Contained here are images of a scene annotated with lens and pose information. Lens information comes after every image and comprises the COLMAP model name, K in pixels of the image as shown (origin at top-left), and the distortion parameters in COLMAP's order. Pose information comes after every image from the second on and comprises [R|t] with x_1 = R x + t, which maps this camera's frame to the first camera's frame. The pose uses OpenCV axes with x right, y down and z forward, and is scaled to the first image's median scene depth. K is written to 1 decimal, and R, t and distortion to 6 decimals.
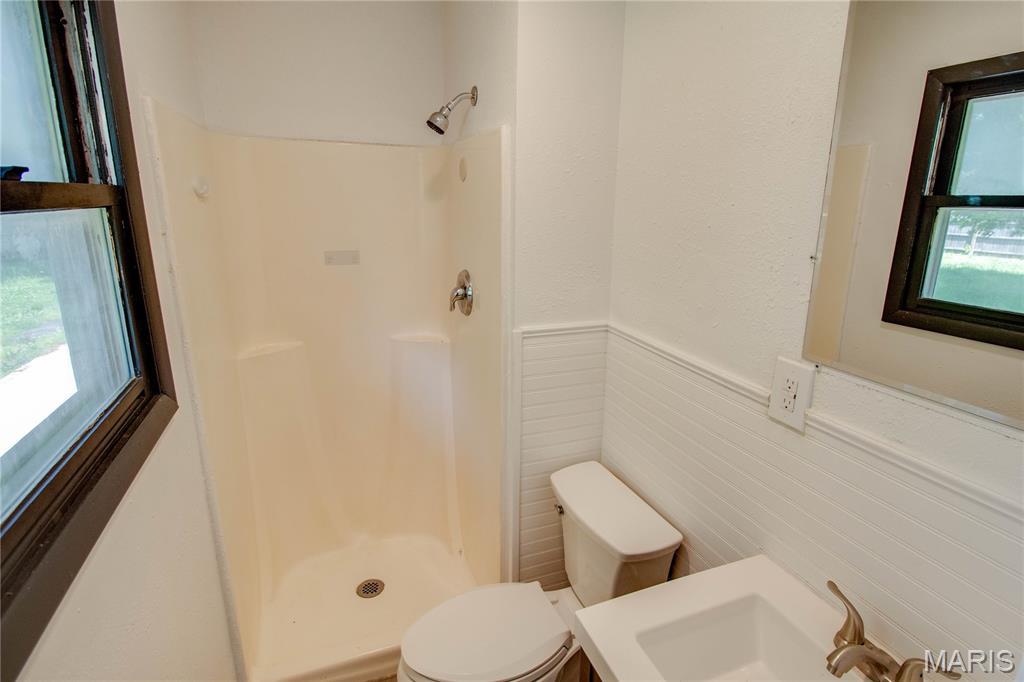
lens RADIAL K [[497.5, 0, 516.3], [0, 497.5, 321.7], [0, 0, 1]] dist [0.002415, -0.010970]
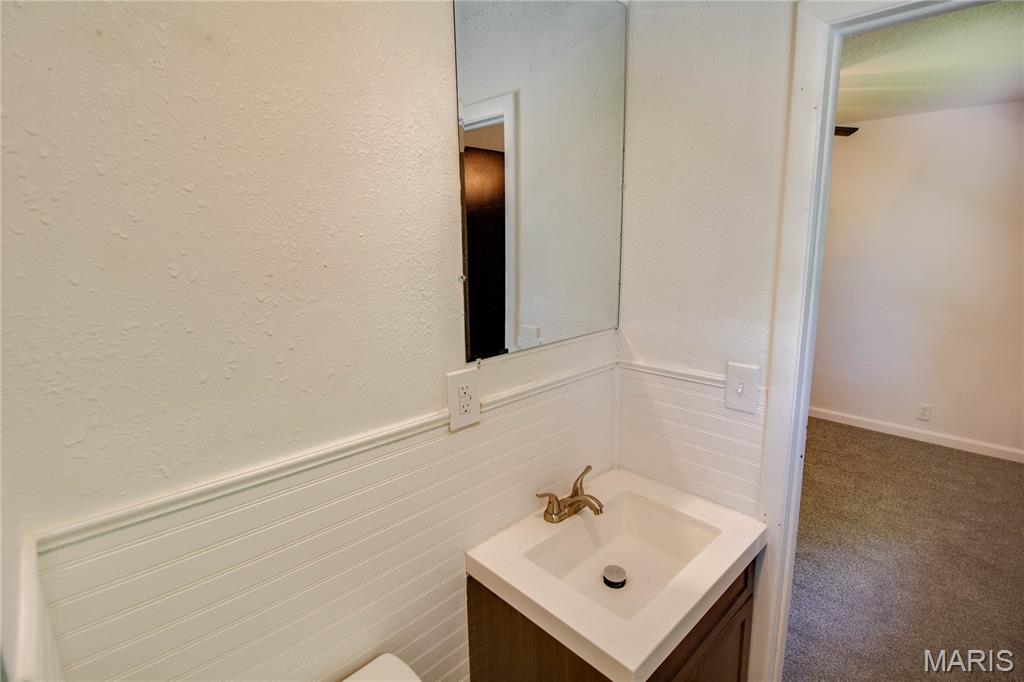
lens RADIAL K [[497.5, 0, 516.3], [0, 497.5, 321.7], [0, 0, 1]] dist [0.002415, -0.010970]
pose [[-0.391527, -0.165762, 0.905113, -0.470527], [0.226833, 0.935898, 0.269522, -0.286029], [-0.891770, 0.310835, -0.328829, 1.175528]]
